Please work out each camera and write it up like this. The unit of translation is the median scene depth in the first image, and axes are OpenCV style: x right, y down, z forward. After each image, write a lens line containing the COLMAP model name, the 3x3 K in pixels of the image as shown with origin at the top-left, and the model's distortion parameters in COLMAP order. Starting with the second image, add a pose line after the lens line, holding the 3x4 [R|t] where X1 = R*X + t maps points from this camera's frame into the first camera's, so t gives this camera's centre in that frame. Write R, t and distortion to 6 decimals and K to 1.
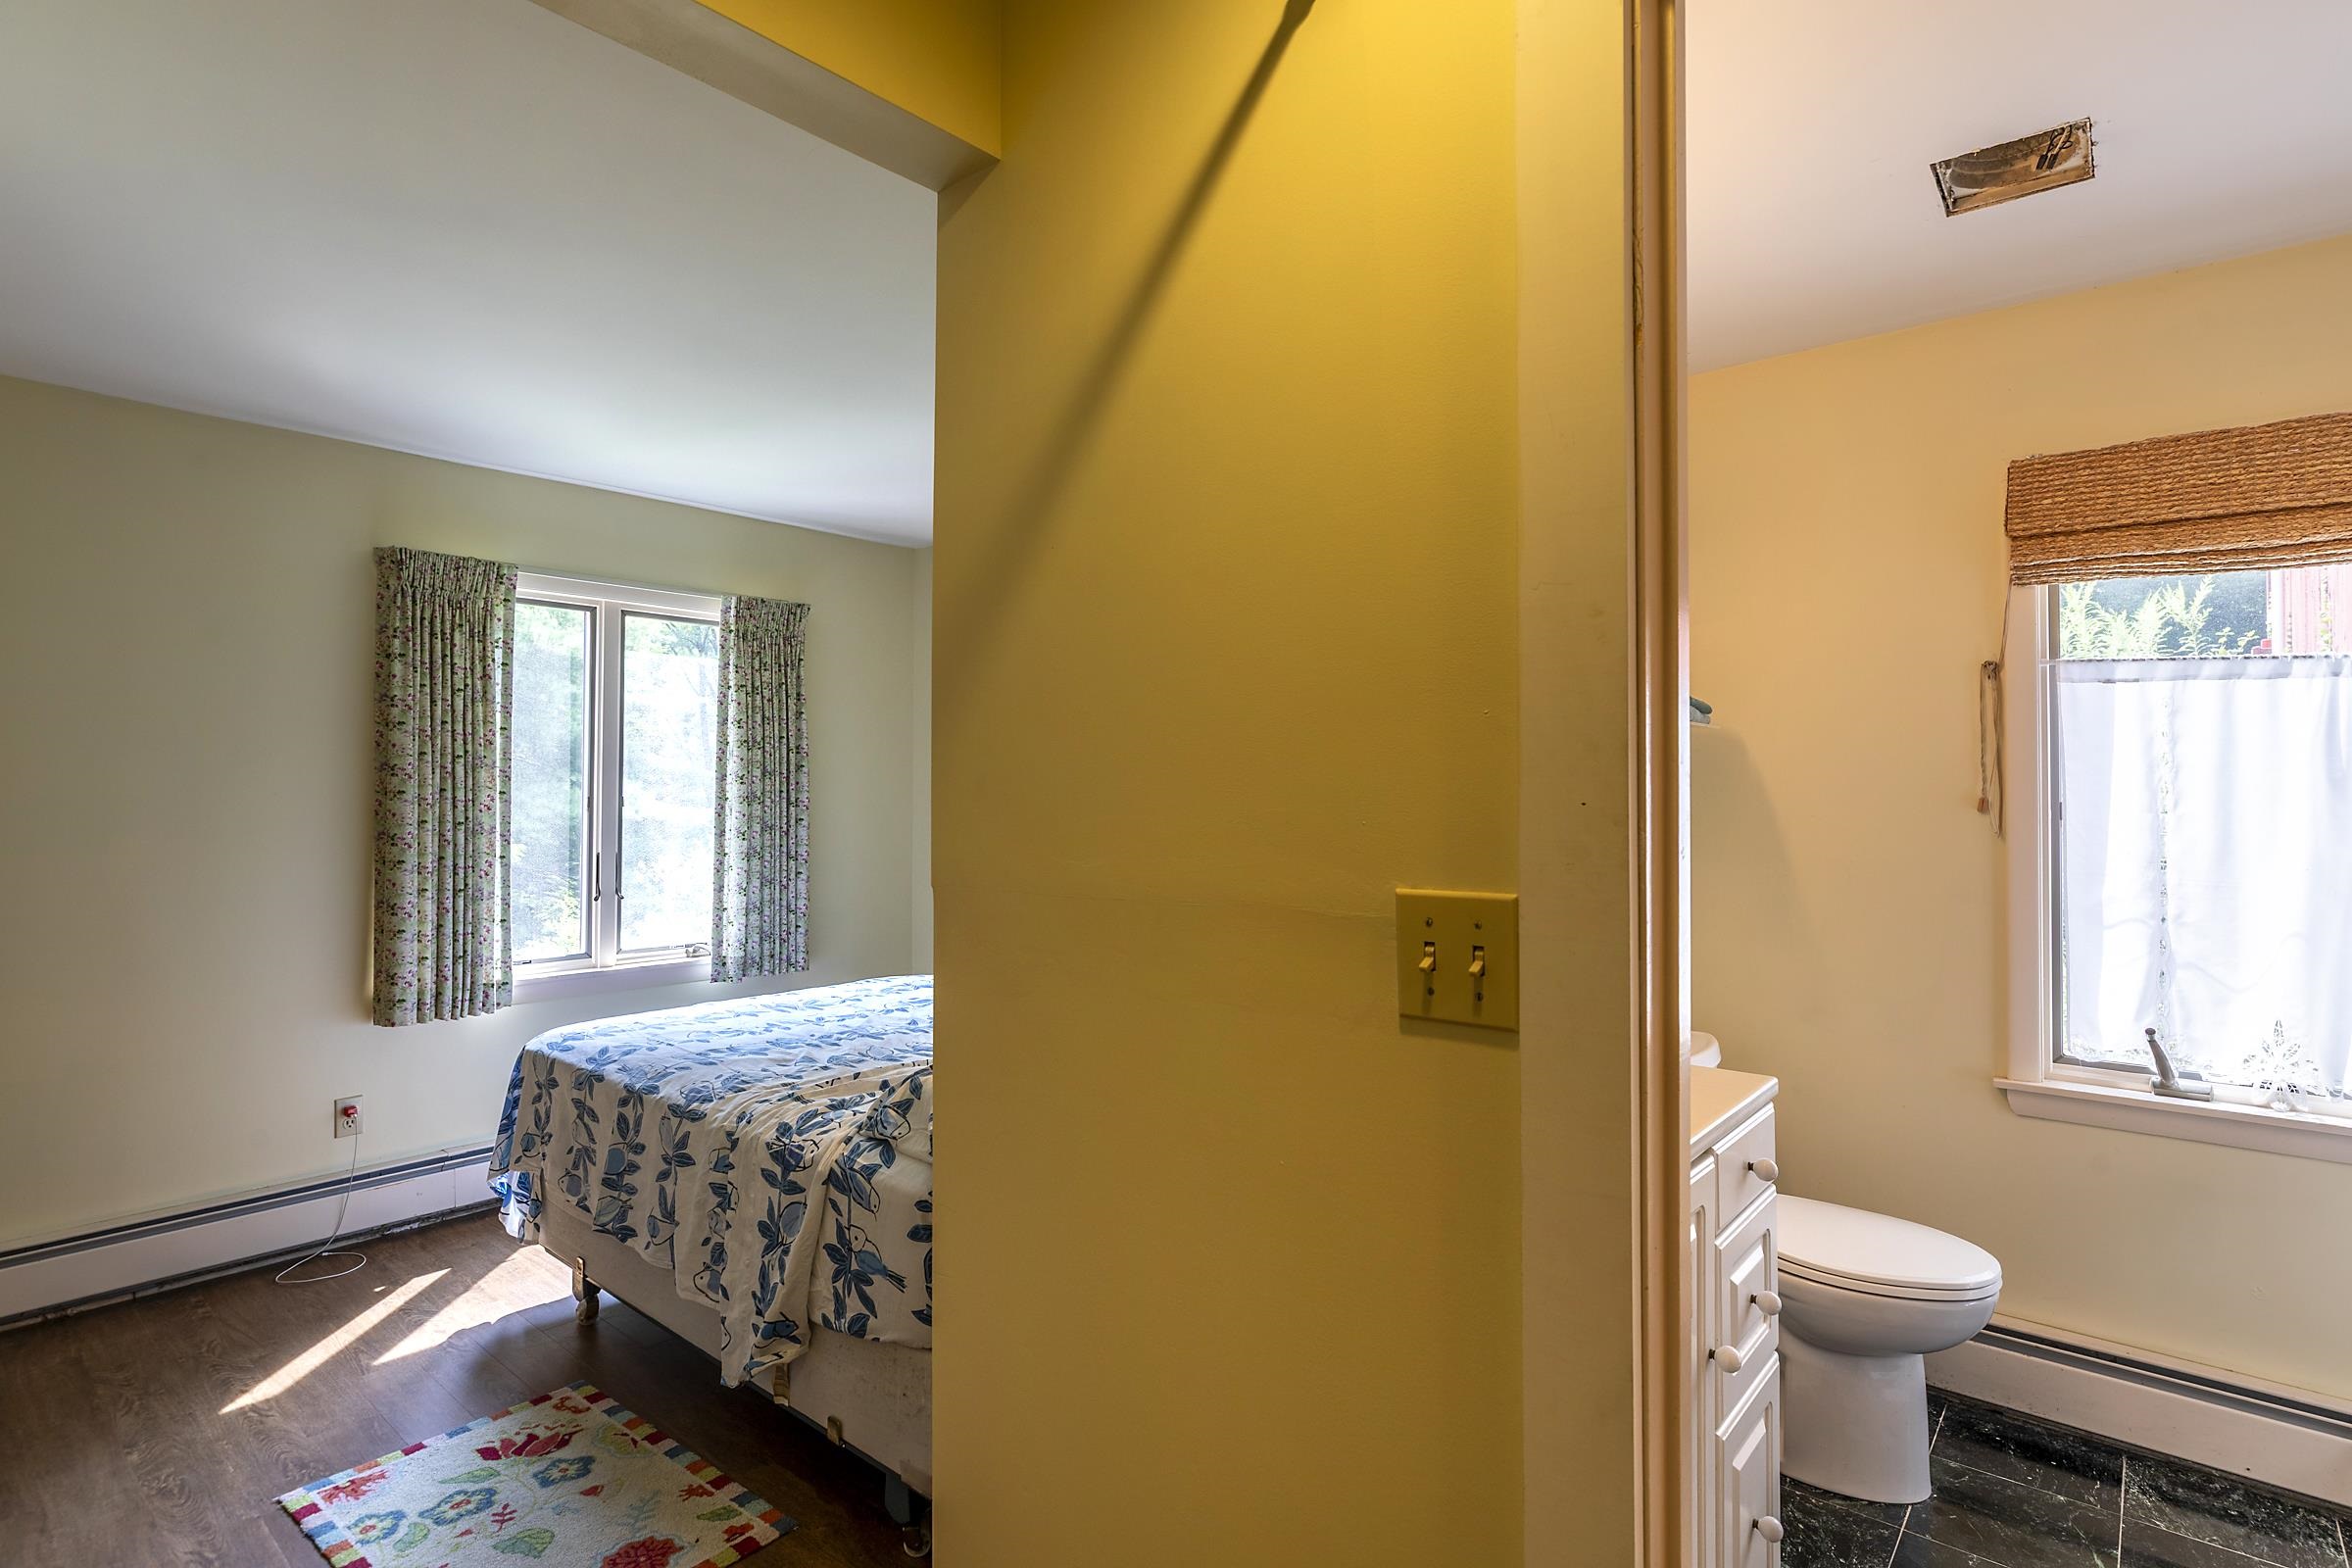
lens RADIAL K [[1161.8, 0, 1206.0], [0, 1161.8, 754.9], [0, 0, 1]] dist [-0.003624, 0.000734]
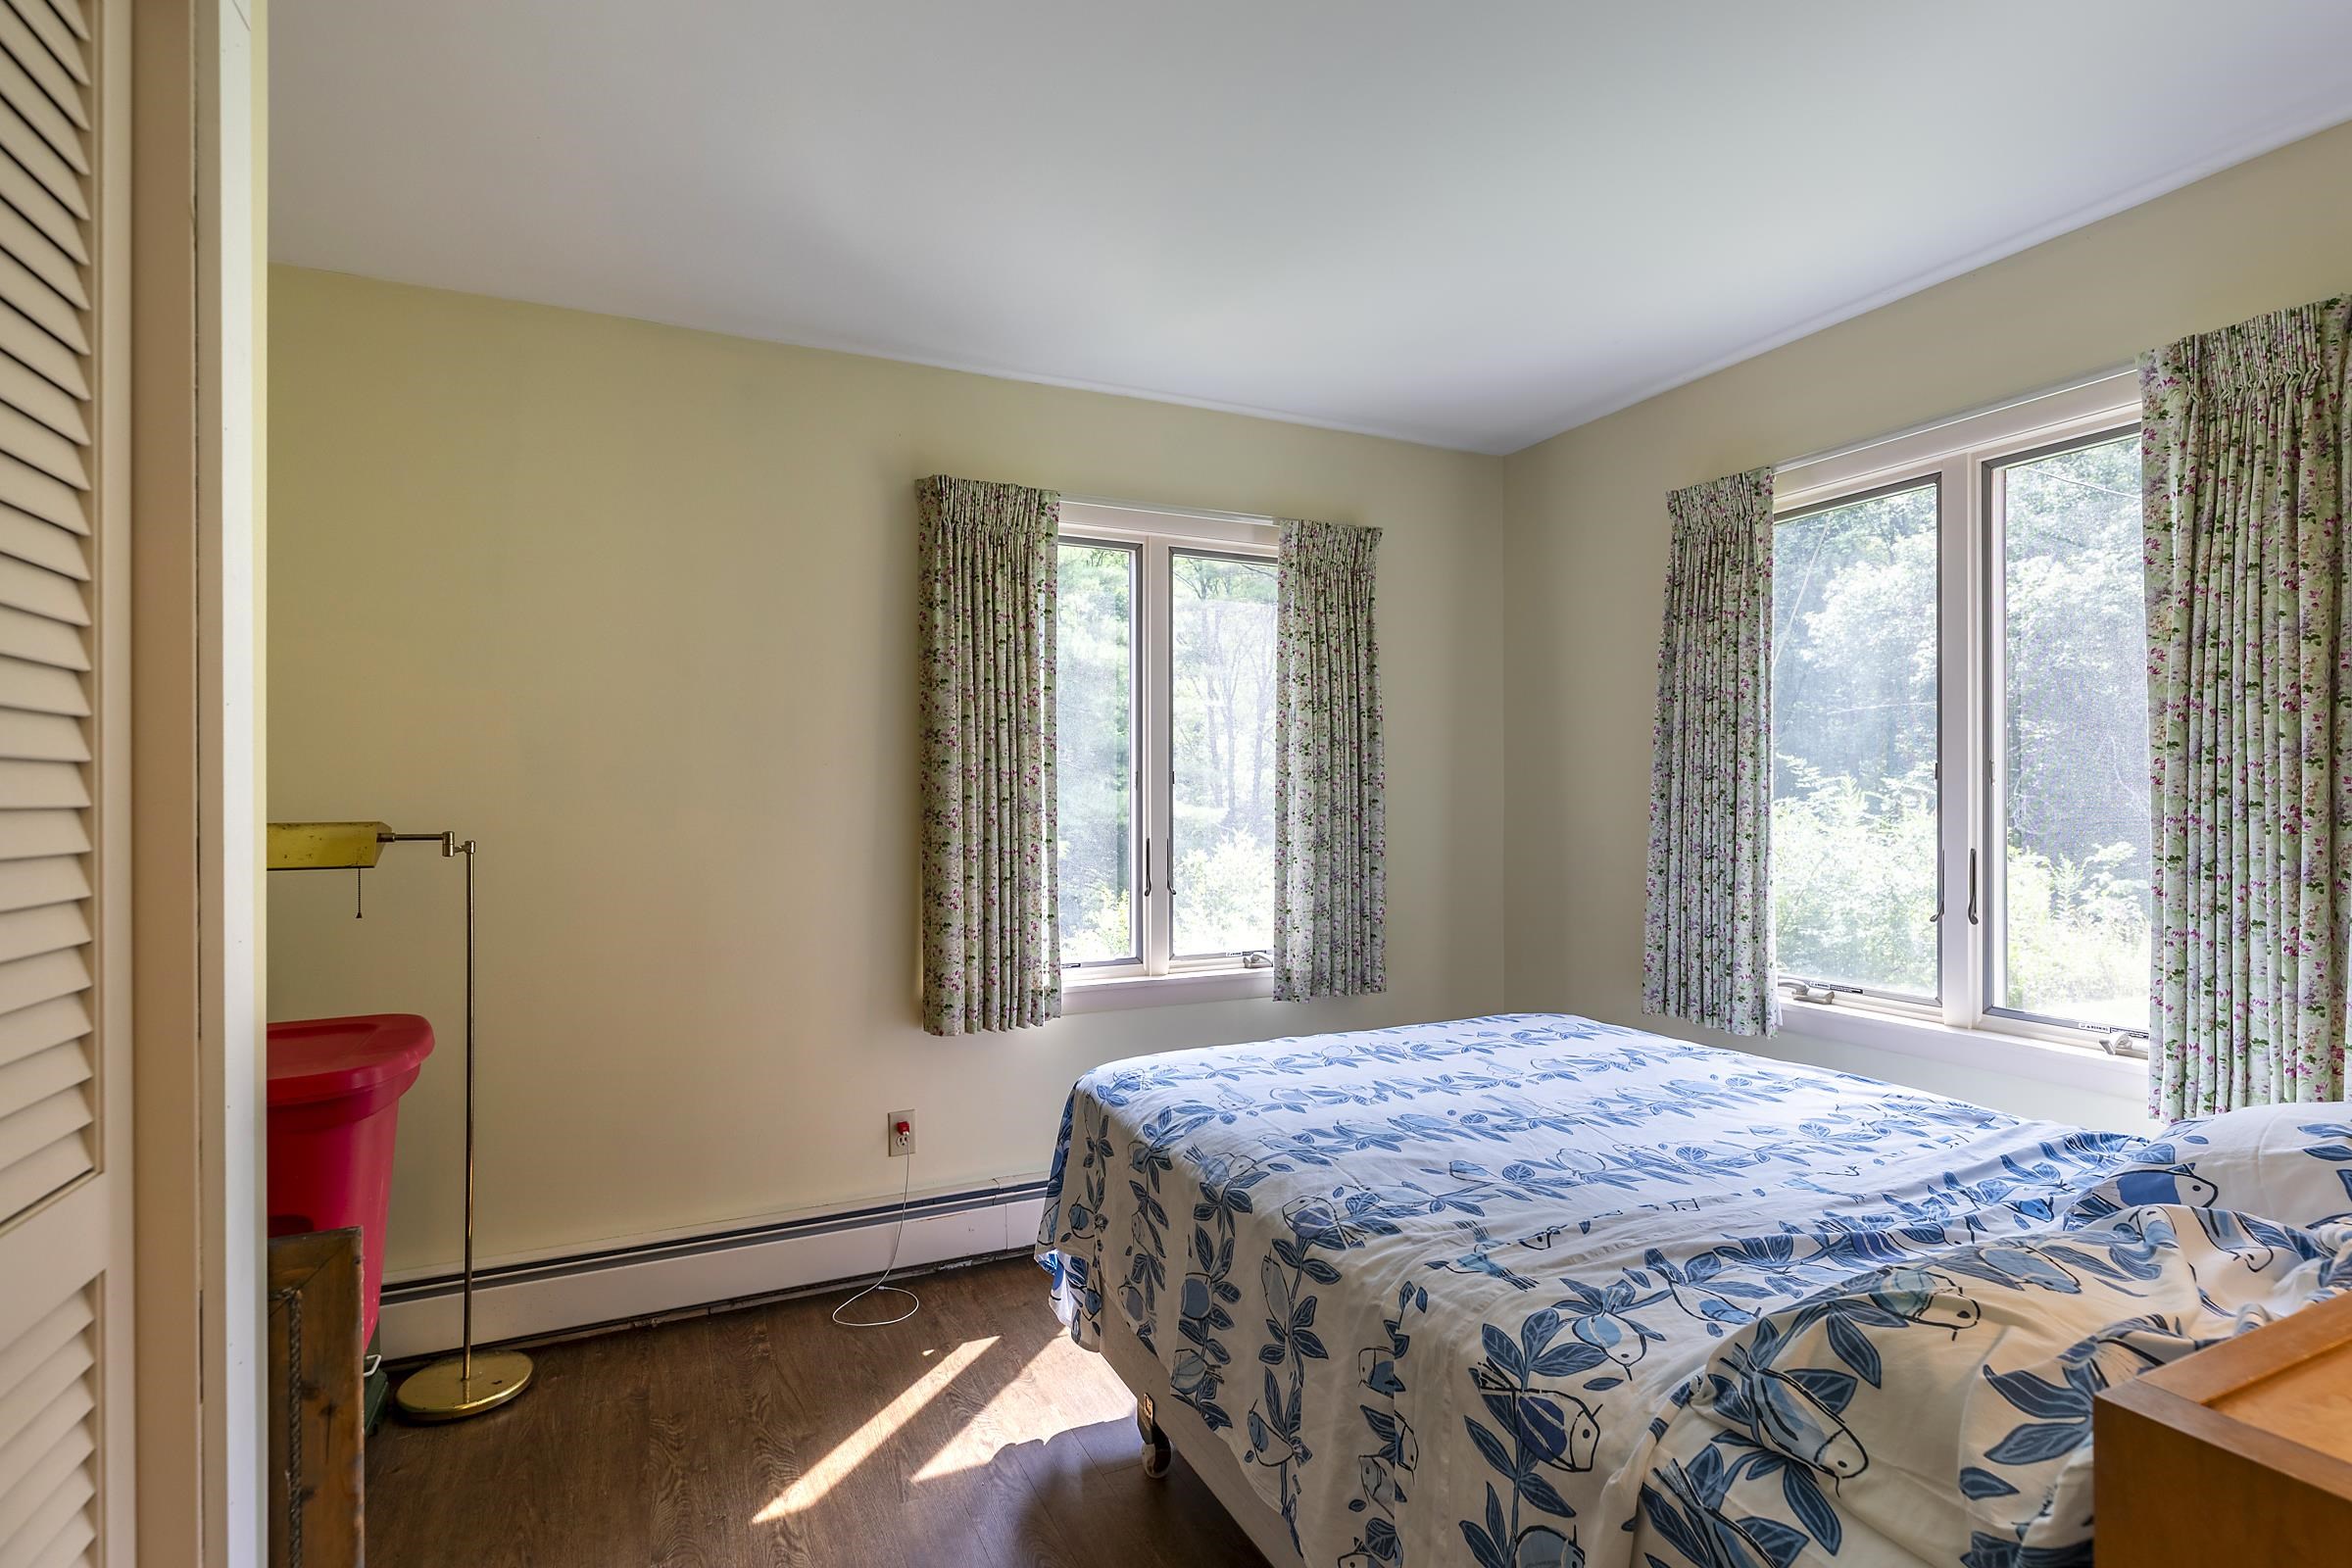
lens RADIAL K [[1161.8, 0, 1206.0], [0, 1161.8, 754.9], [0, 0, 1]] dist [-0.003624, 0.000734]
pose [[0.915079, -0.014496, -0.403015, -0.173181], [0.014451, 0.999891, -0.003152, 0.032224], [0.403017, -0.002939, 0.915188, 0.294565]]
